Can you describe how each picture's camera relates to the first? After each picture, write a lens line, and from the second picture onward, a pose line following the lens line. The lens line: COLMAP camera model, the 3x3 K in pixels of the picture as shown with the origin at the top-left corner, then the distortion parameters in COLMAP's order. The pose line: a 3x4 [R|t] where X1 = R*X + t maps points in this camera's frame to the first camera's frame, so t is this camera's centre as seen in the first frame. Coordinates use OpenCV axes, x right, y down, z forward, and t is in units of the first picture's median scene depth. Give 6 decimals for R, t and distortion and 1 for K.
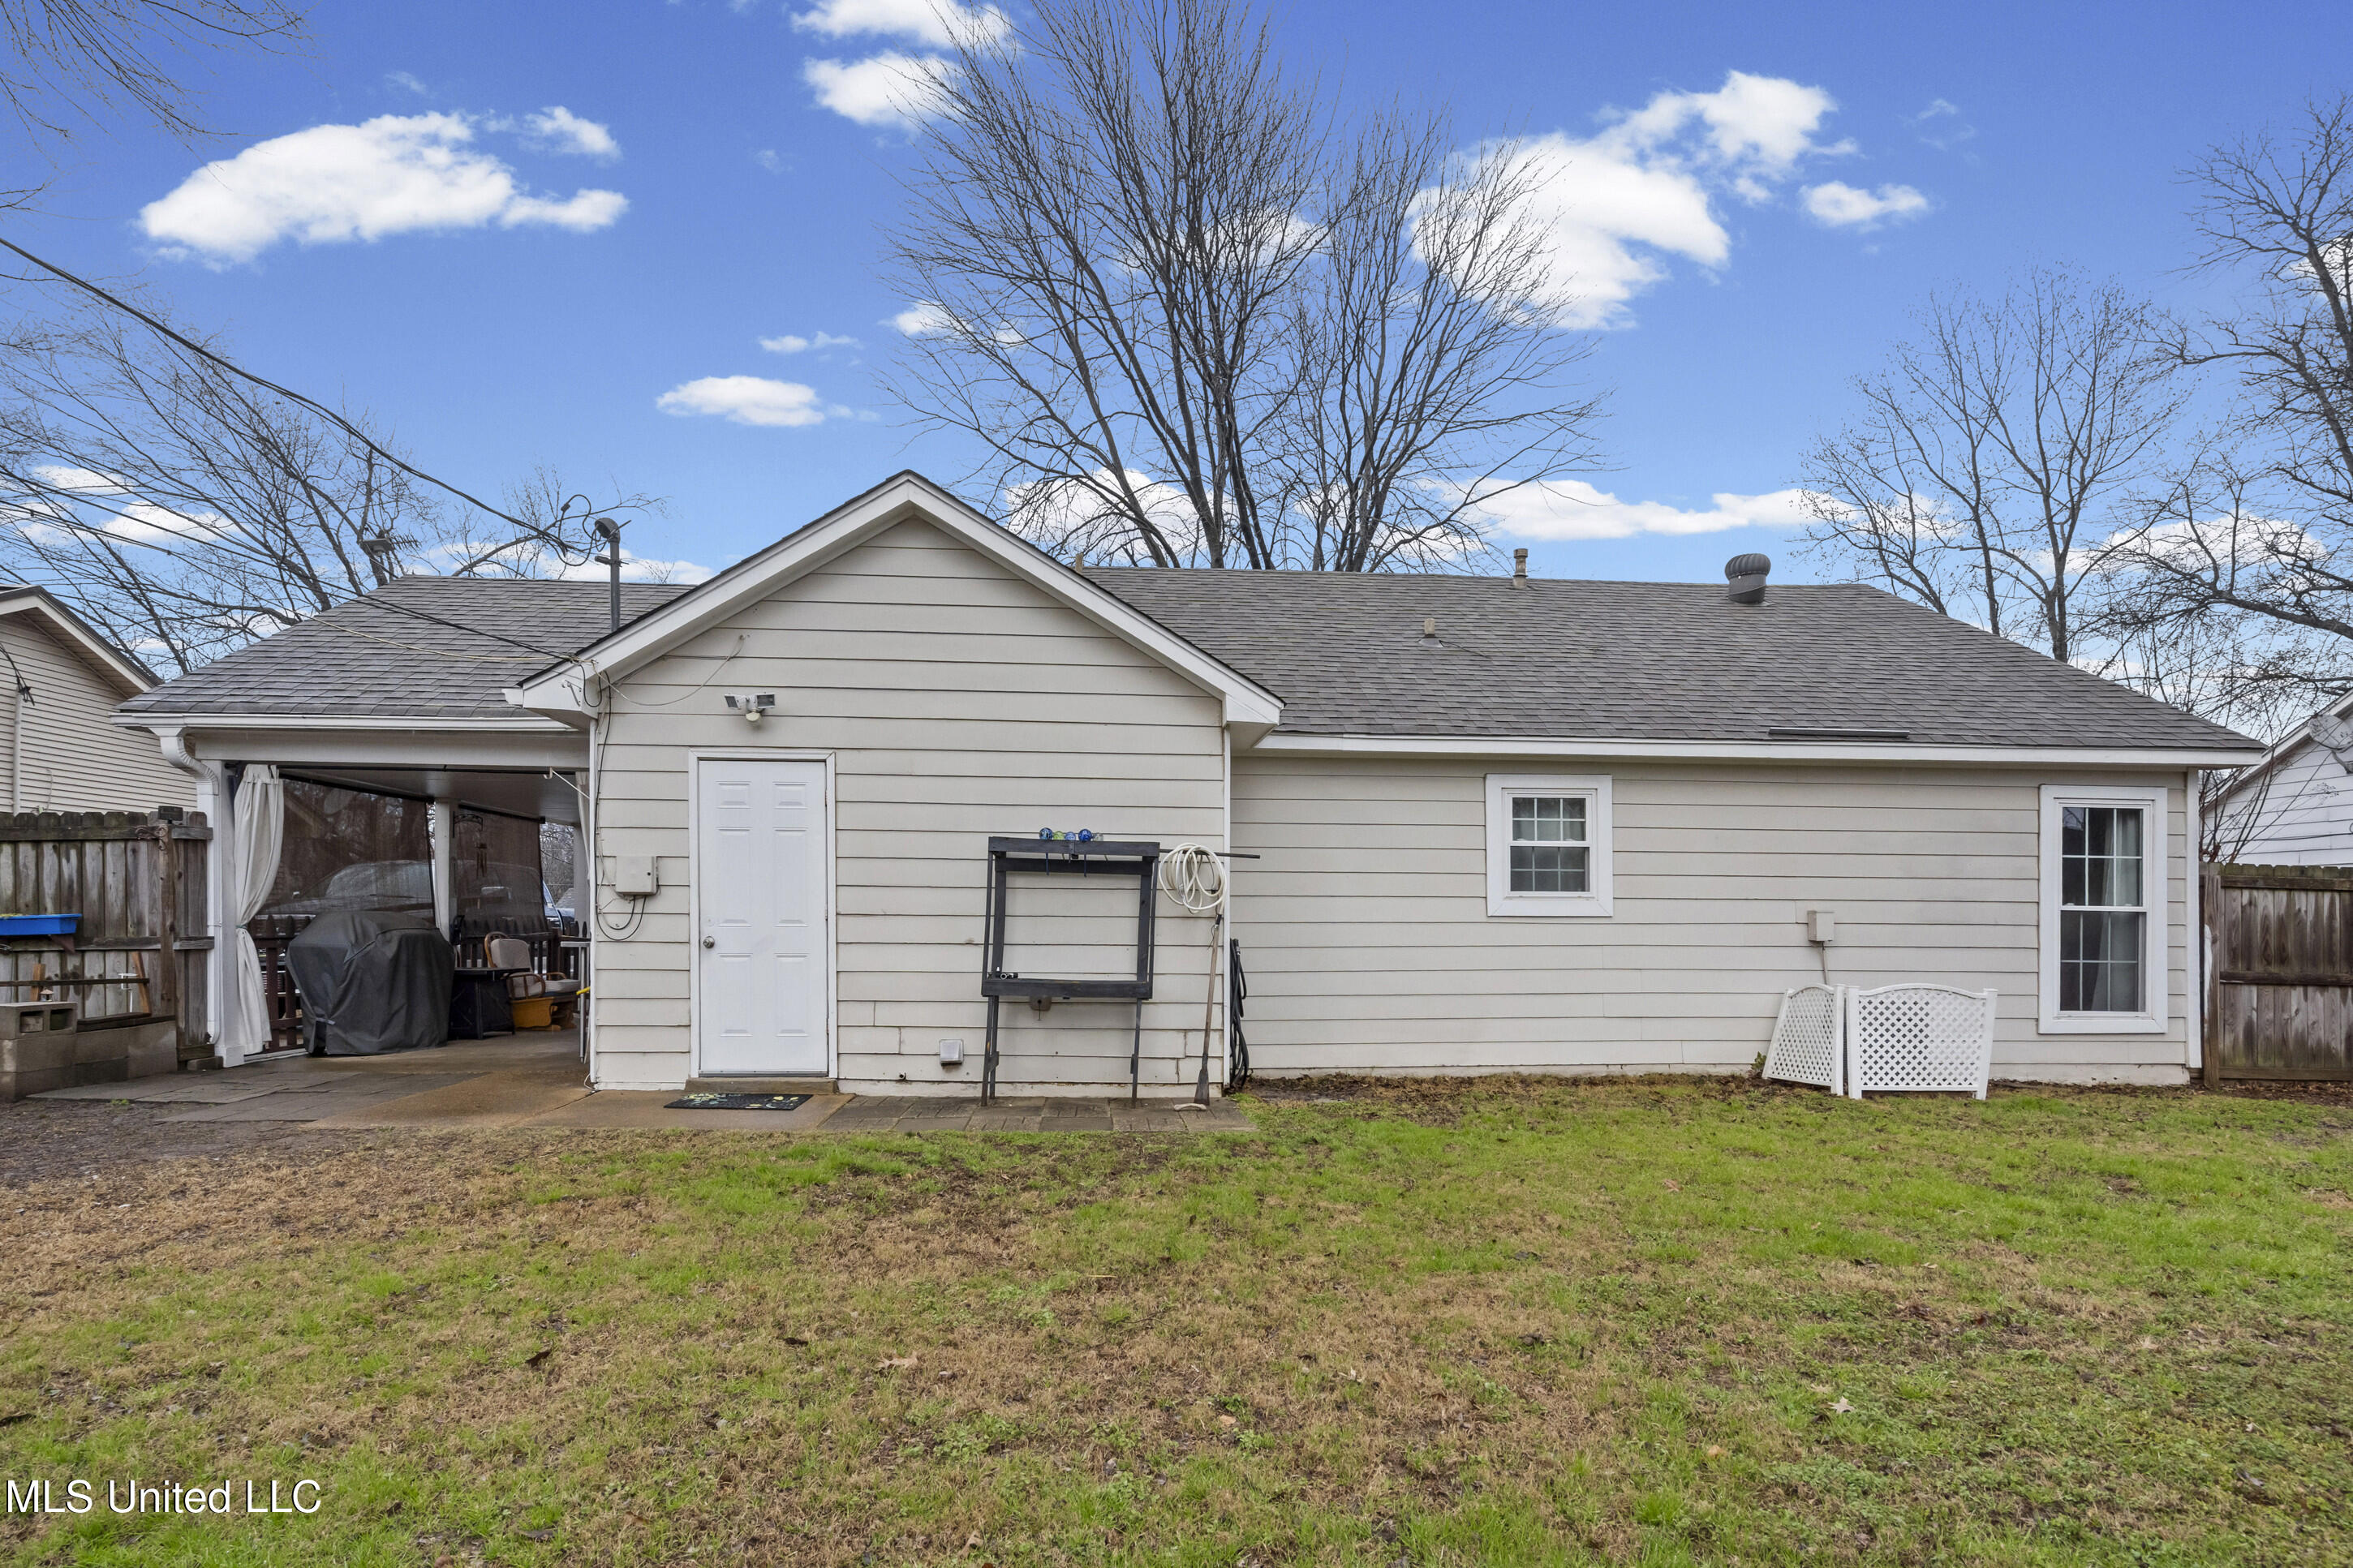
lens RADIAL K [[1085.8, 0, 1177.3], [0, 1085.8, 784.3], [0, 0, 1]] dist [0.000528, -0.000016]
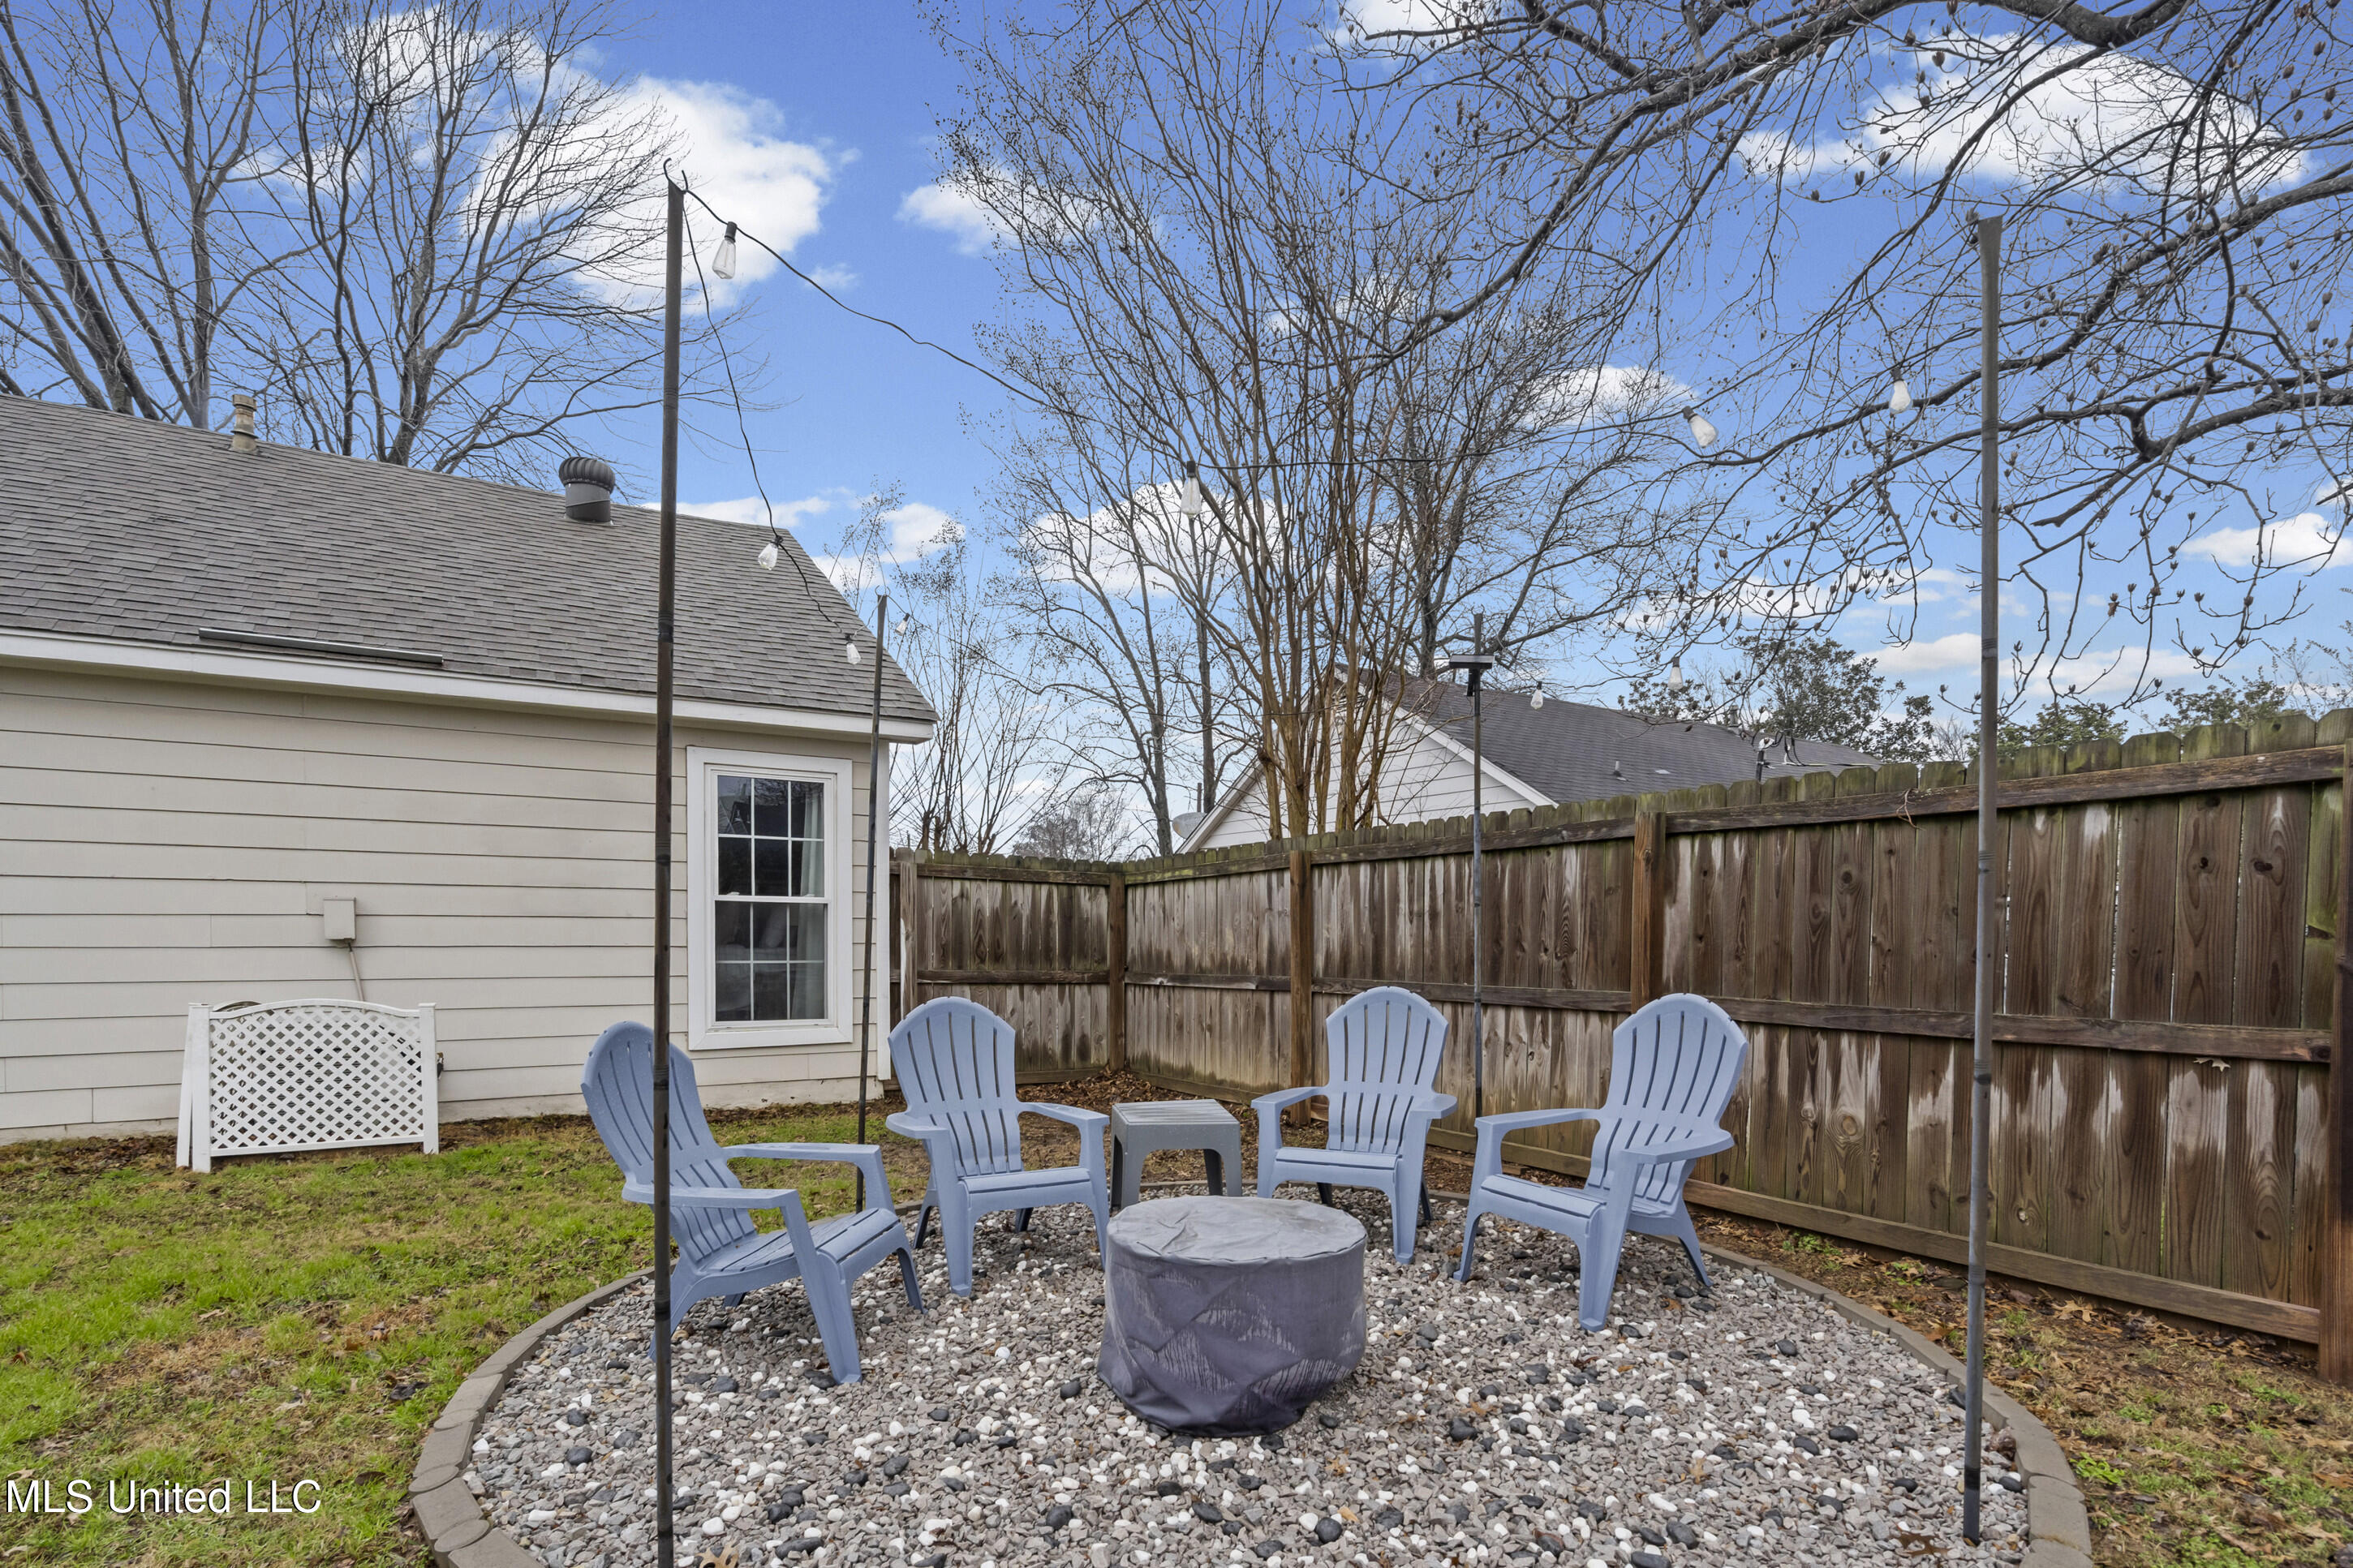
lens RADIAL K [[1085.8, 0, 1176.0], [0, 1085.8, 787.0], [0, 0, 1]] dist [0.000528, -0.000016]
pose [[0.897350, 0.056498, 0.437688, 0.759772], [-0.058454, 0.998249, -0.009014, 0.016749], [-0.437431, -0.017496, 0.899082, 0.106426]]
